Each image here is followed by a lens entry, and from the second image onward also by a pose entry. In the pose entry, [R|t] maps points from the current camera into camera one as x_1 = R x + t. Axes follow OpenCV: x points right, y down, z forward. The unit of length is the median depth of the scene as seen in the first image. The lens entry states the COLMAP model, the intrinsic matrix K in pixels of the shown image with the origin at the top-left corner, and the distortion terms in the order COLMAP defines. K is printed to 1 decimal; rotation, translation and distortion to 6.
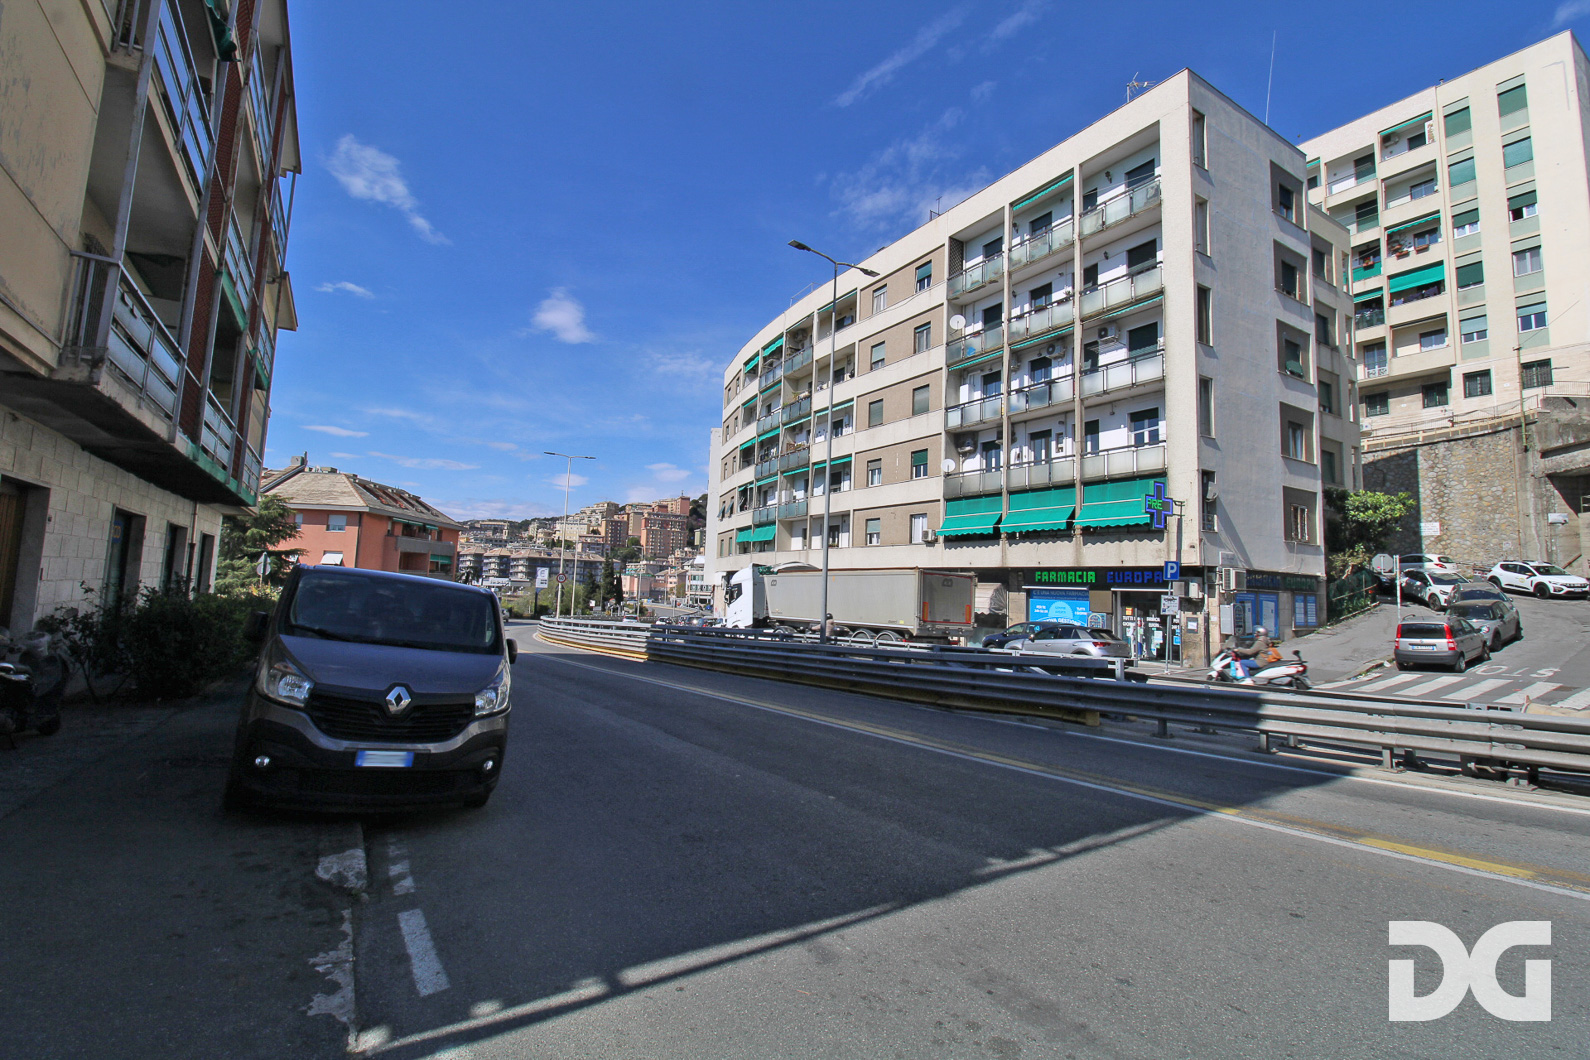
lens RADIAL K [[738.2, 0, 812.0], [0, 738.2, 511.1], [0, 0, 1]] dist [0.000771, -0.011799]
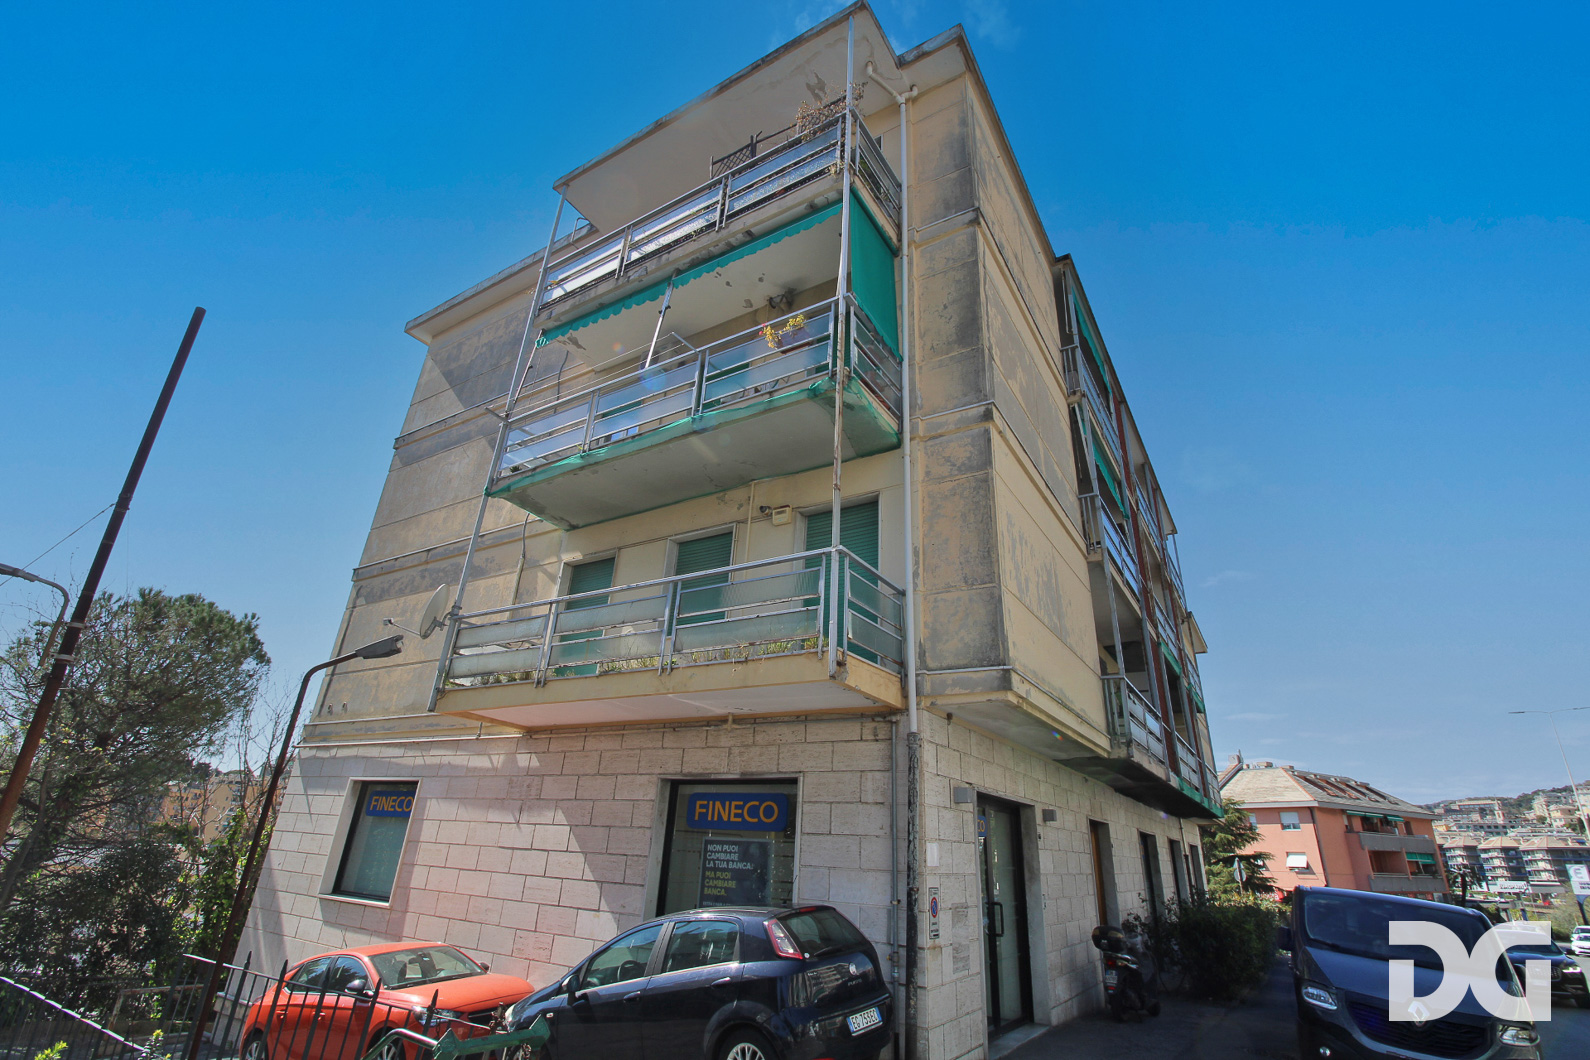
lens RADIAL K [[738.2, 0, 812.0], [0, 738.2, 511.1], [0, 0, 1]] dist [0.000771, -0.011799]
pose [[0.443720, -0.392417, -0.805681, 0.066848], [0.069452, 0.911385, -0.405652, -0.019140], [0.893470, 0.124040, 0.431654, -0.120070]]
